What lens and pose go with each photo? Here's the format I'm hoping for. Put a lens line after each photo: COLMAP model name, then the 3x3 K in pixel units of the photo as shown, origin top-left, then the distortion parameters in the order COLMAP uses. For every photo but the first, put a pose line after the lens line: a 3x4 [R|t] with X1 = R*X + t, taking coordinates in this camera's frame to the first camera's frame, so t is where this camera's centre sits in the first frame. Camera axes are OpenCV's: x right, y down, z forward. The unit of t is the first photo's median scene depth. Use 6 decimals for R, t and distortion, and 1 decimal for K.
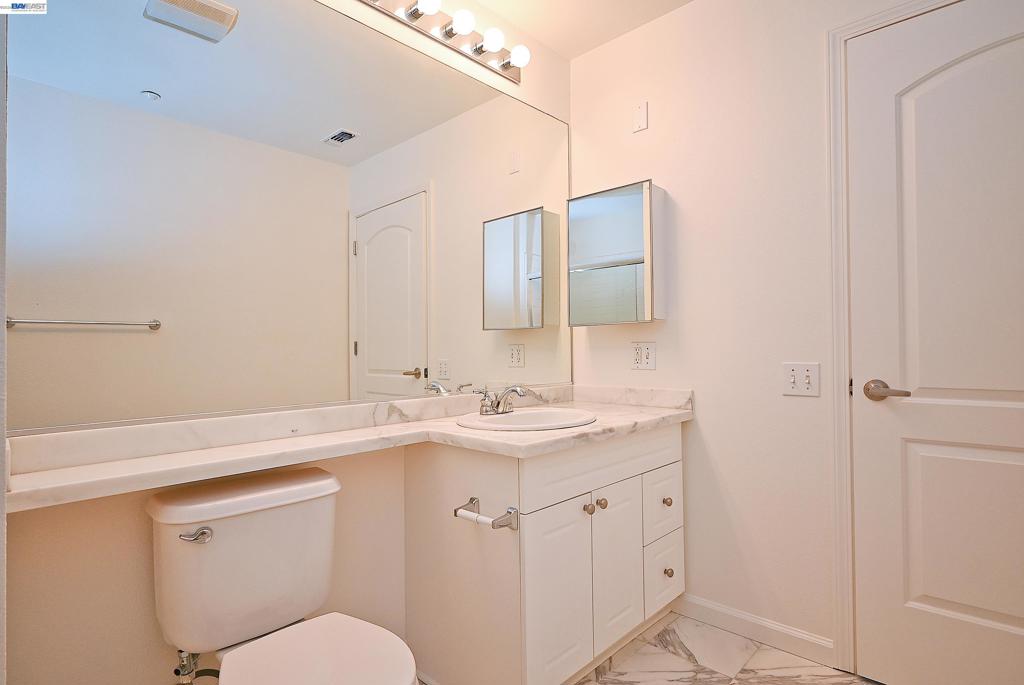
lens RADIAL K [[513.3, 0, 512.0], [0, 513.3, 342.5], [0, 0, 1]] dist [-0.002404, 0.000827]
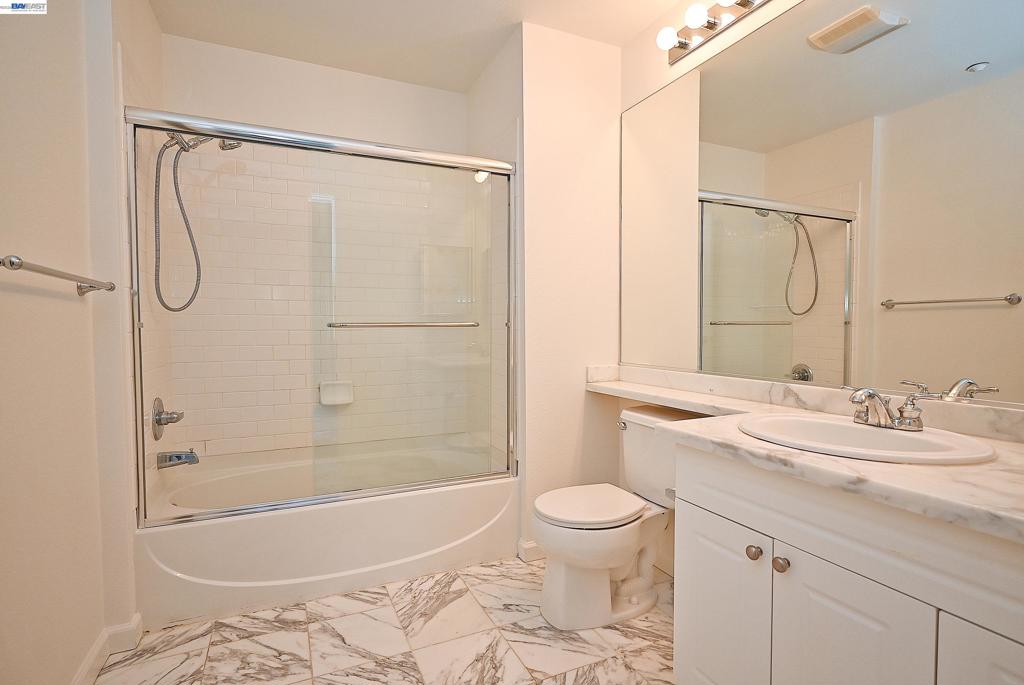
lens RADIAL K [[513.3, 0, 512.0], [0, 513.3, 342.5], [0, 0, 1]] dist [-0.002404, 0.000827]
pose [[-0.393339, 0.036701, -0.918660, 0.860750], [0.022673, 0.999286, 0.030214, -0.005600], [0.919114, -0.008945, -0.393891, 0.889425]]
